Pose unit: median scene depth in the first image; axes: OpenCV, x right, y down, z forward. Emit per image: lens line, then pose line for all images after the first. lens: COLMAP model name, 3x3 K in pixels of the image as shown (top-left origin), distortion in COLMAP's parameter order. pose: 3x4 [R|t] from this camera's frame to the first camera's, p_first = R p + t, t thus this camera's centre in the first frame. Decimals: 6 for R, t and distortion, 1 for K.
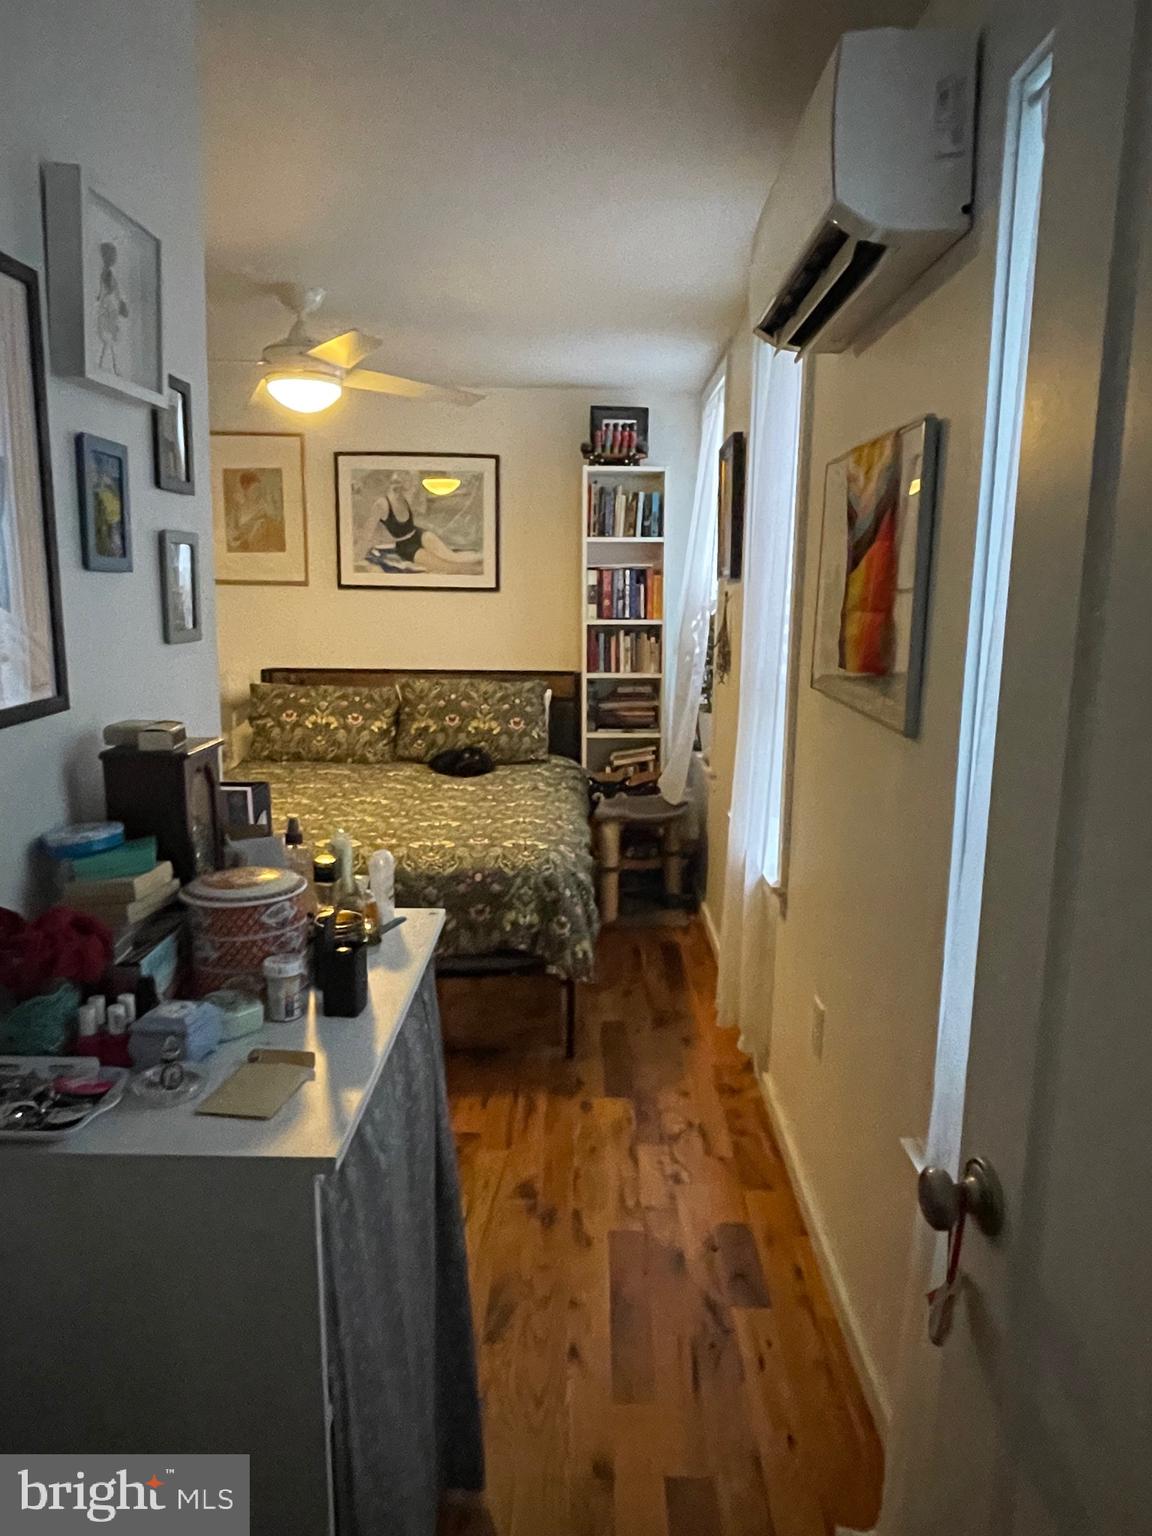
lens RADIAL K [[1036.4, 0, 576.0], [0, 1036.4, 768.0], [0, 0, 1]] dist [0.041806, -0.075551]
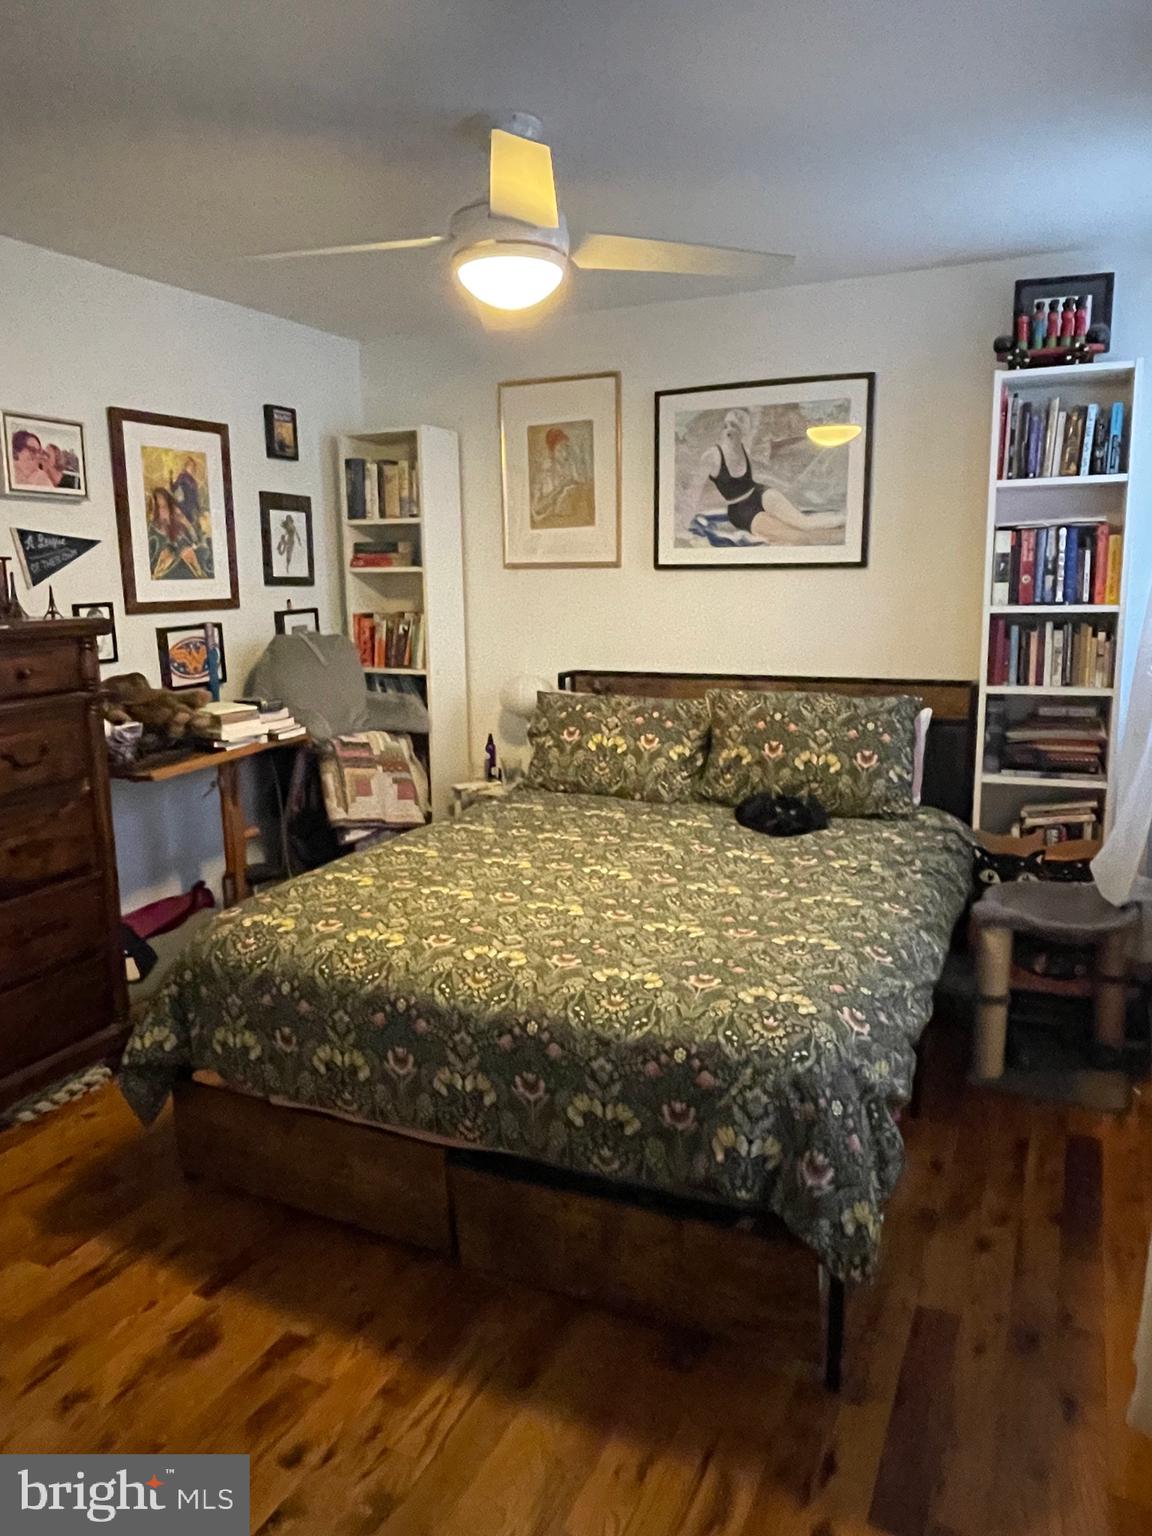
lens RADIAL K [[1036.4, 0, 576.0], [0, 1036.4, 768.0], [0, 0, 1]] dist [0.041806, -0.075551]
pose [[0.904112, 0.055881, -0.423627, 0.059335], [-0.049391, 0.998433, 0.026293, -0.044329], [0.424432, -0.002849, 0.905455, 0.286721]]
